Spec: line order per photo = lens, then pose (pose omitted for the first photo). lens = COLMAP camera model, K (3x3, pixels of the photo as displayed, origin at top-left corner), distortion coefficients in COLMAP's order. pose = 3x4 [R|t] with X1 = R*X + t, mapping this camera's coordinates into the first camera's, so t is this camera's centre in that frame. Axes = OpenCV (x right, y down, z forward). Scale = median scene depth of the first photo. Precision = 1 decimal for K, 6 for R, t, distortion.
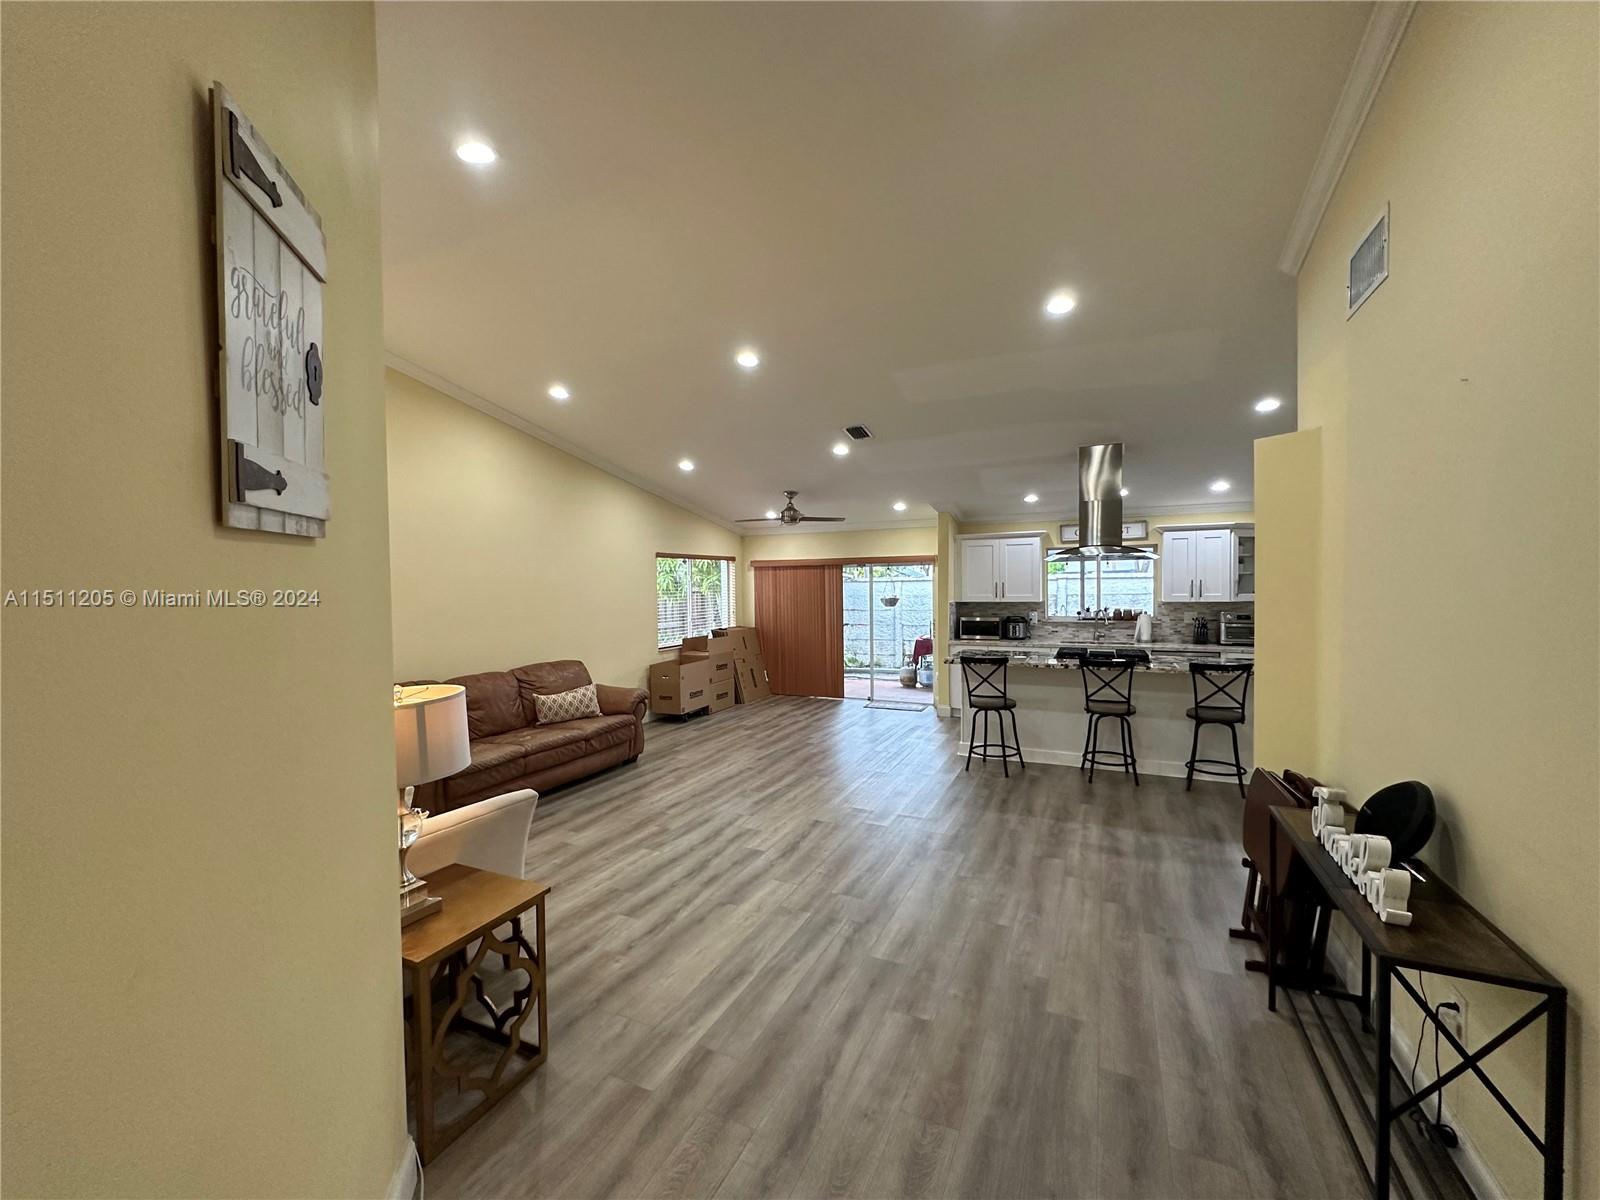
lens RADIAL K [[636.6, 0, 800.0], [0, 636.6, 600.0], [0, 0, 1]] dist [-0.004422, 0.000634]
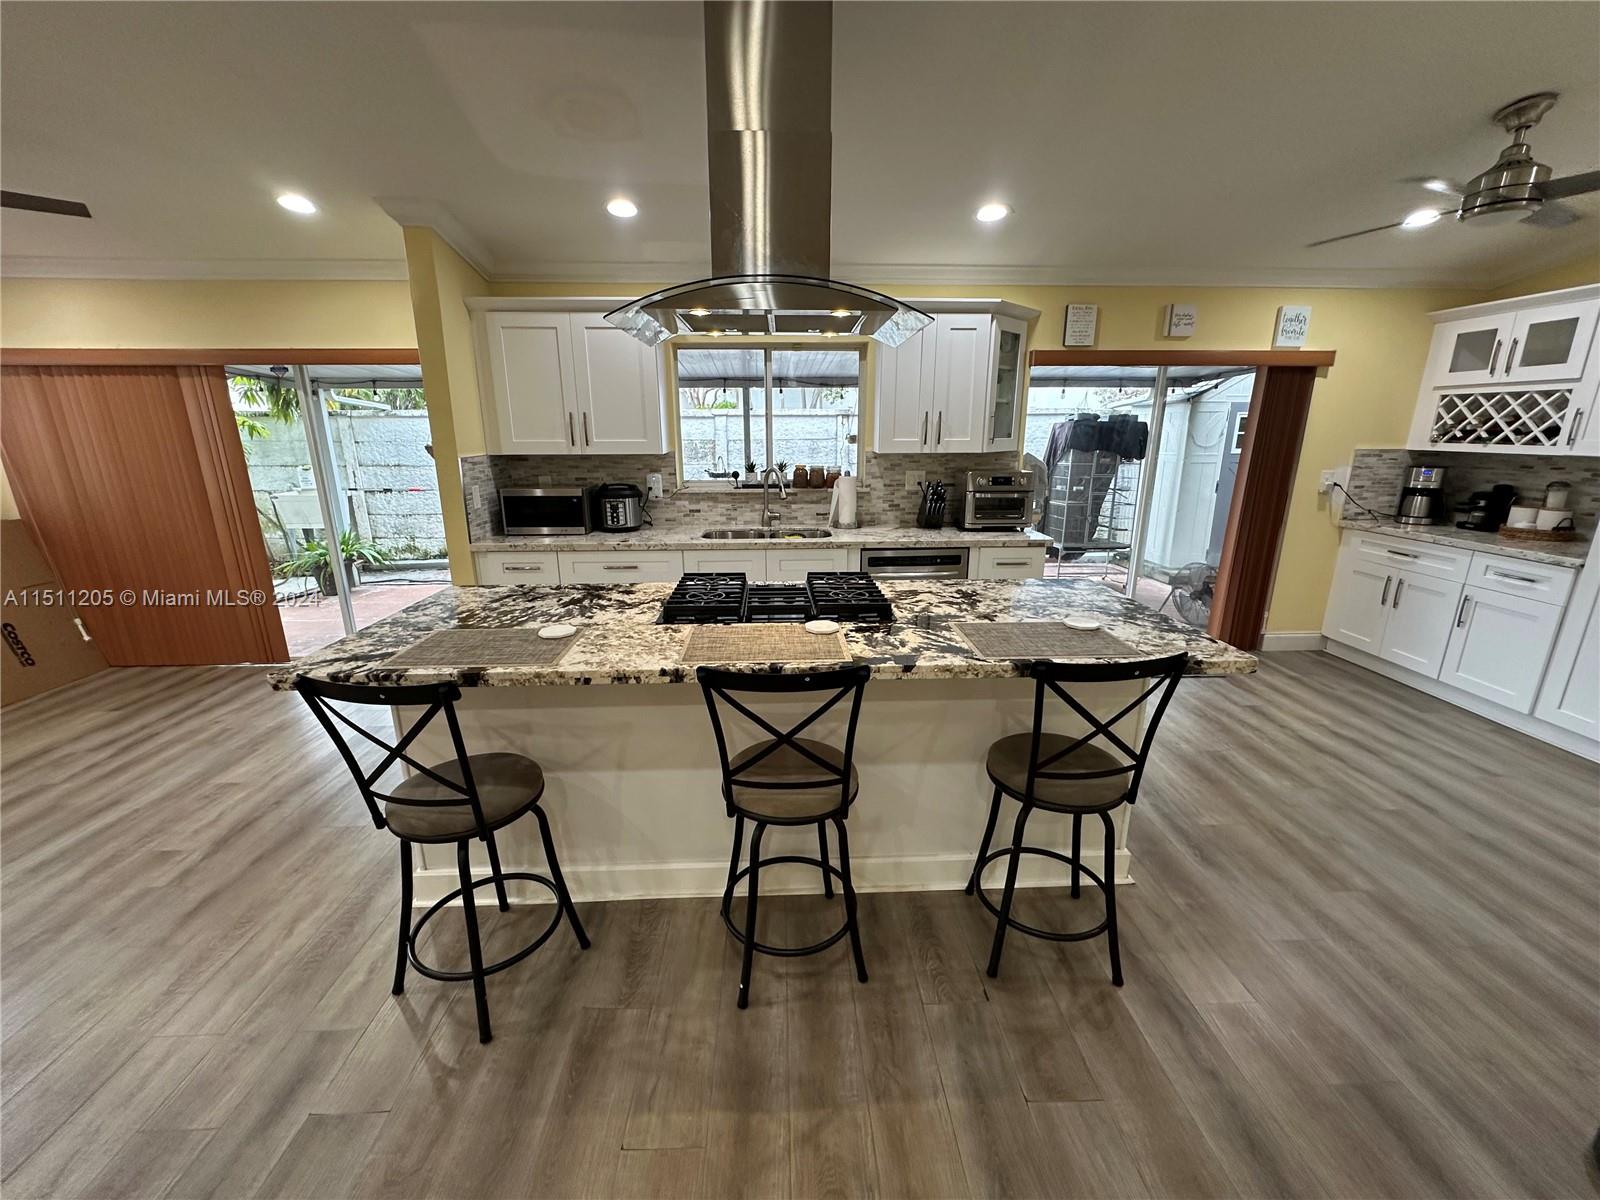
lens RADIAL K [[636.6, 0, 800.0], [0, 636.6, 600.0], [0, 0, 1]] dist [-0.004422, 0.000634]
pose [[0.884794, -0.111840, 0.452362, 0.331617], [0.002038, 0.971690, 0.236251, -0.004825], [-0.465978, -0.208112, 0.859973, 0.703792]]
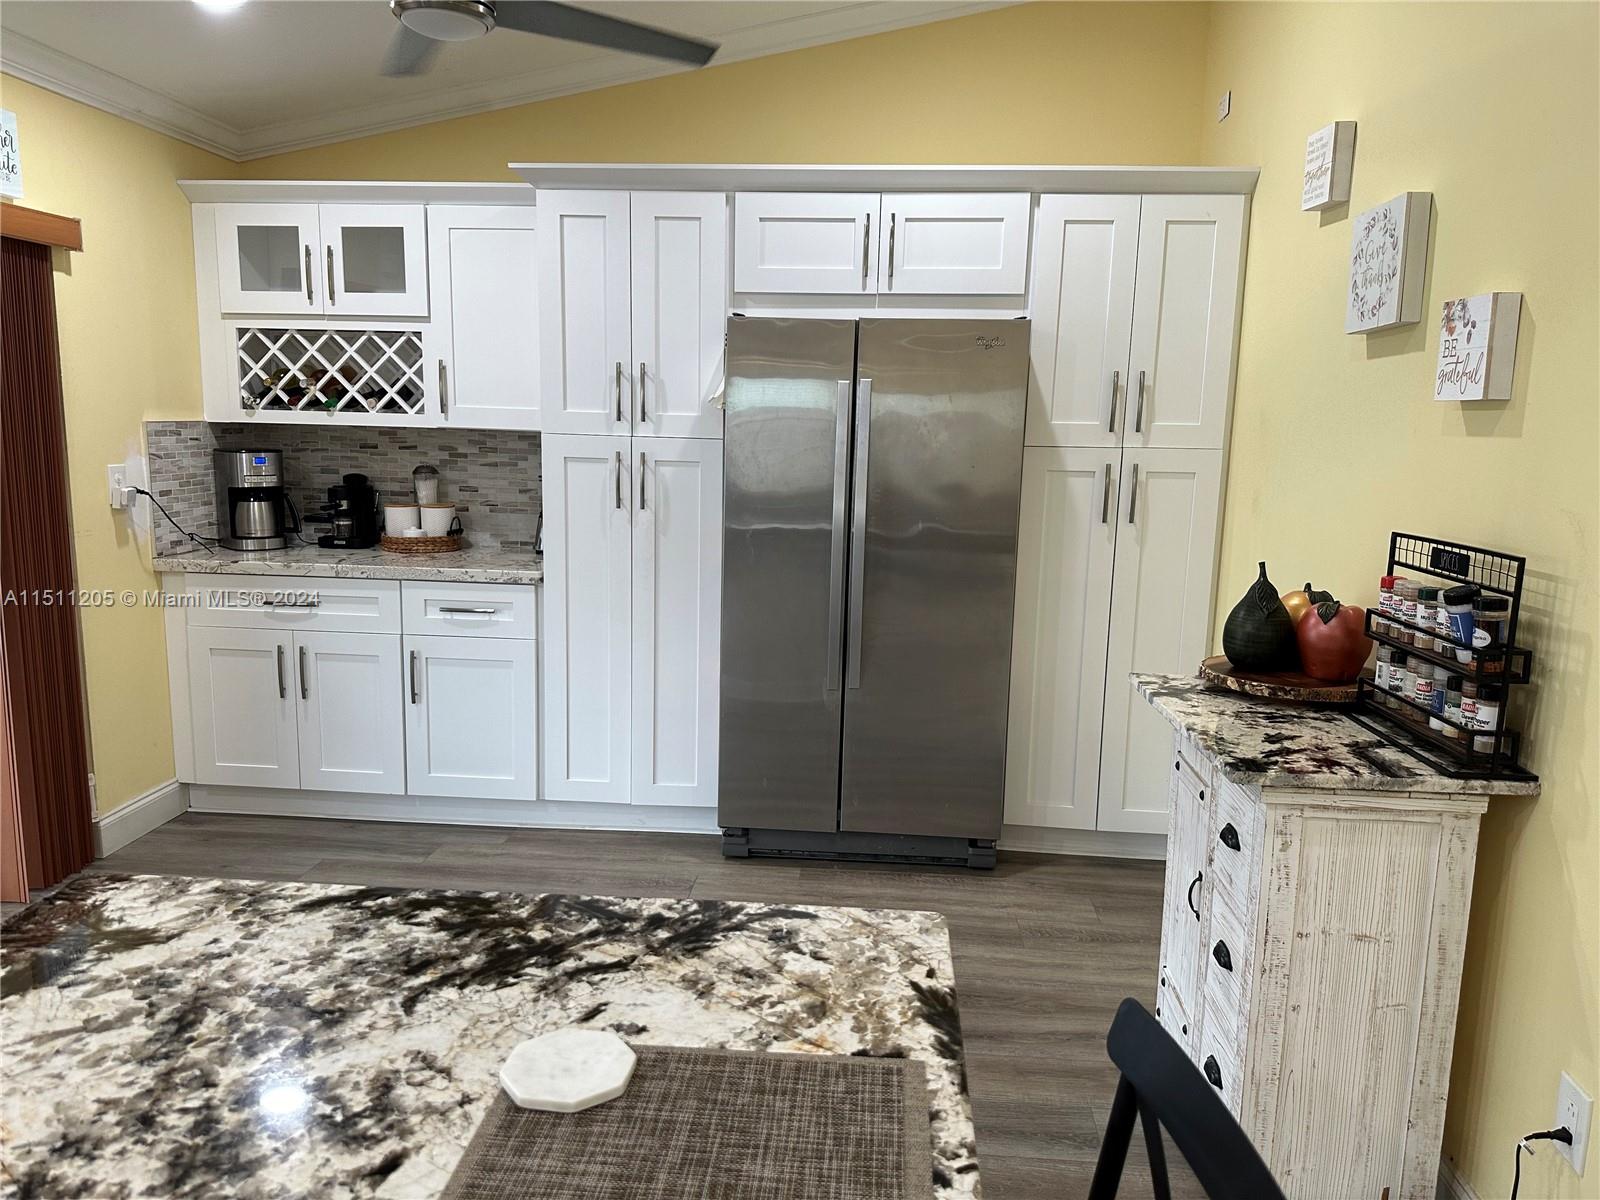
lens RADIAL K [[1124.7, 0, 794.6], [0, 1124.7, 602.8], [0, 0, 1]] dist [0.053871, -0.075235]
pose [[-0.355451, -0.147357, 0.923006, 0.486829], [0.006002, 0.987114, 0.159904, 0.001672], [-0.934675, 0.062378, -0.349987, 0.967290]]
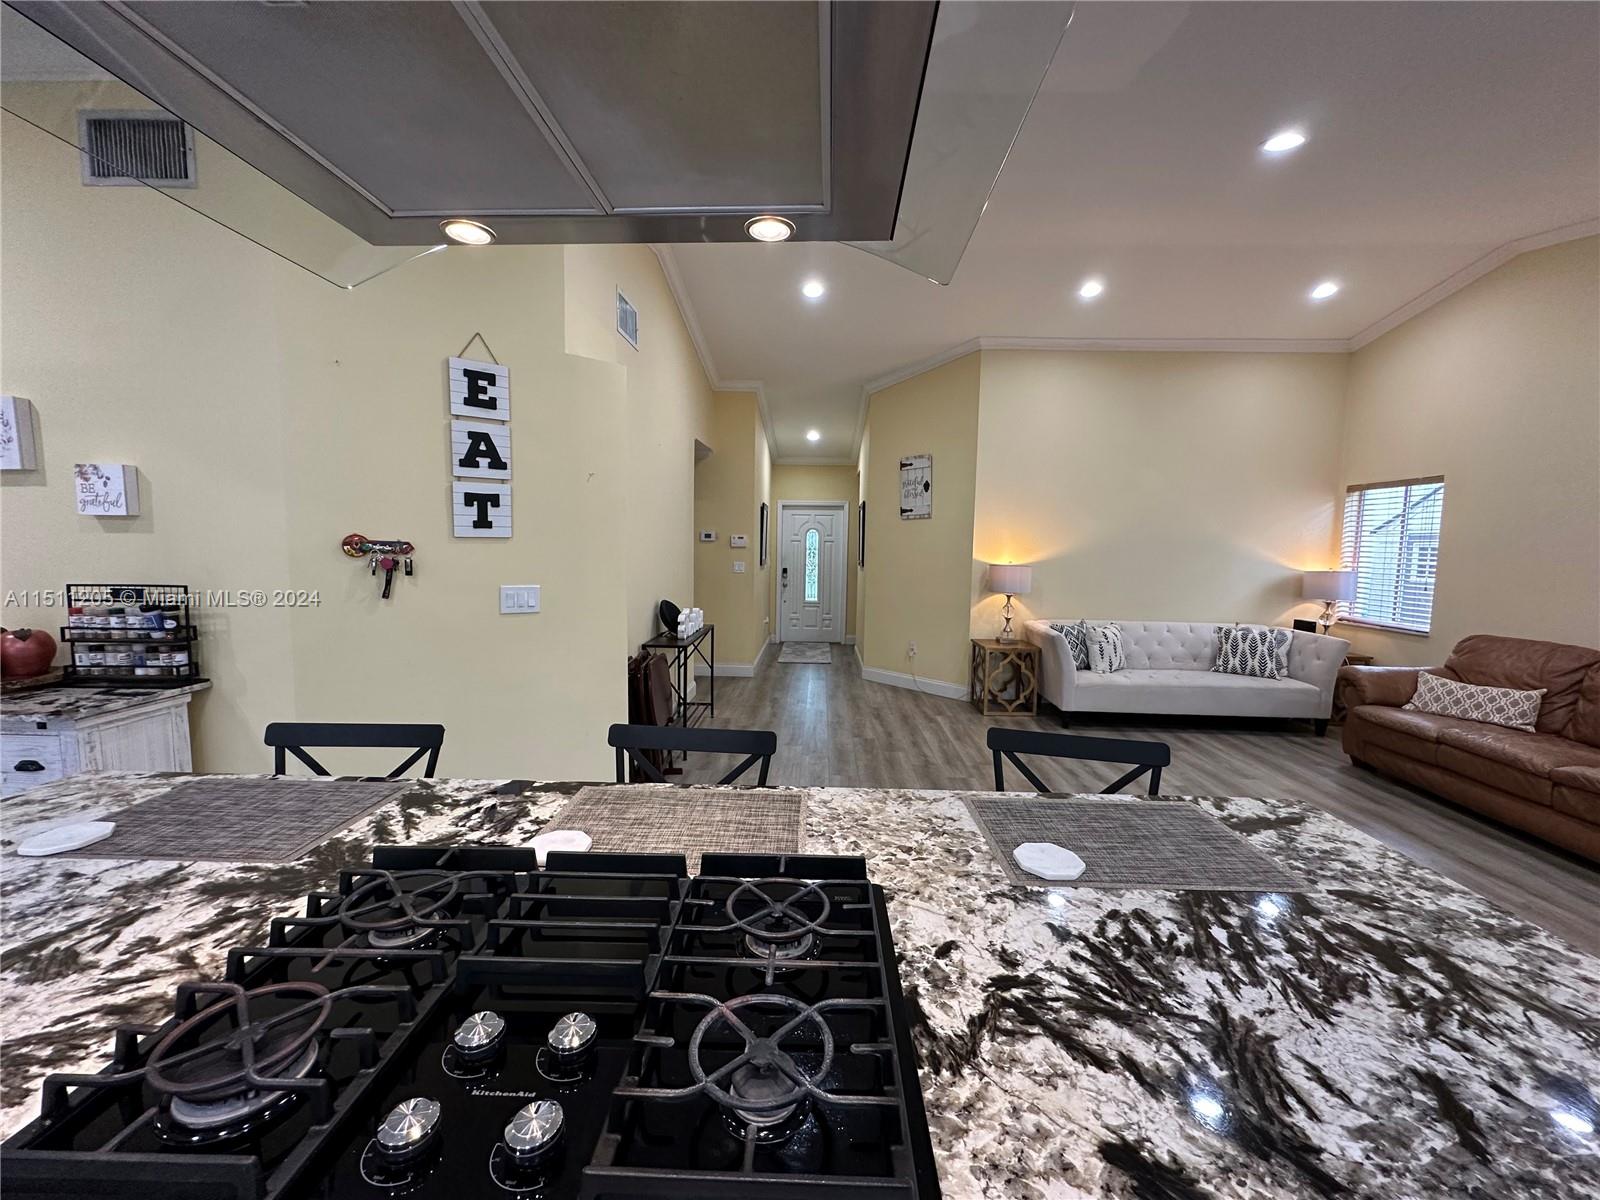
lens RADIAL K [[636.6, 0, 800.0], [0, 636.6, 600.0], [0, 0, 1]] dist [-0.004422, 0.000634]
pose [[-0.915886, 0.032792, -0.400096, 0.512778], [-0.014722, 0.993244, 0.115108, -0.002294], [0.401168, 0.111316, -0.909216, 1.204665]]
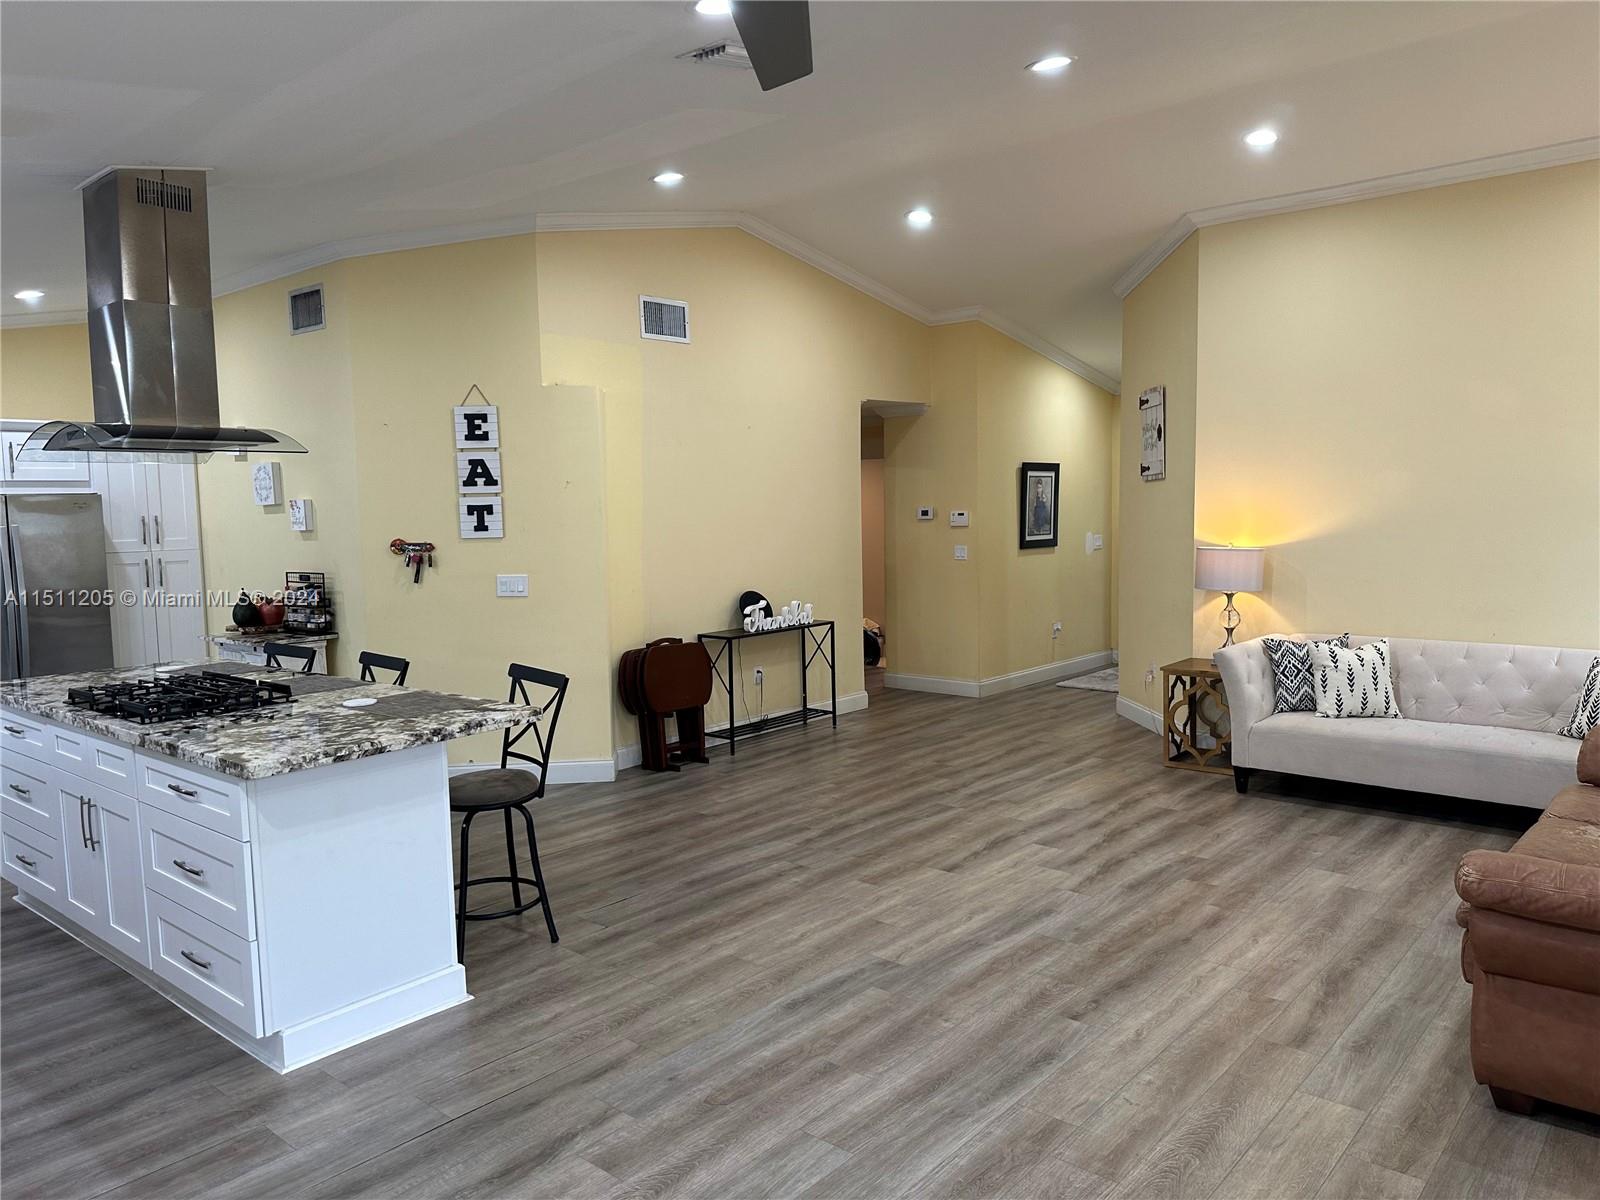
lens RADIAL K [[1116.9, 0, 805.3], [0, 1116.9, 603.9], [0, 0, 1]] dist [0.104920, -0.167835]
pose [[-0.965651, 0.010435, 0.259631, -0.105883], [0.040113, 0.993202, 0.109273, -0.037284], [-0.256726, 0.115934, -0.959506, 1.701596]]
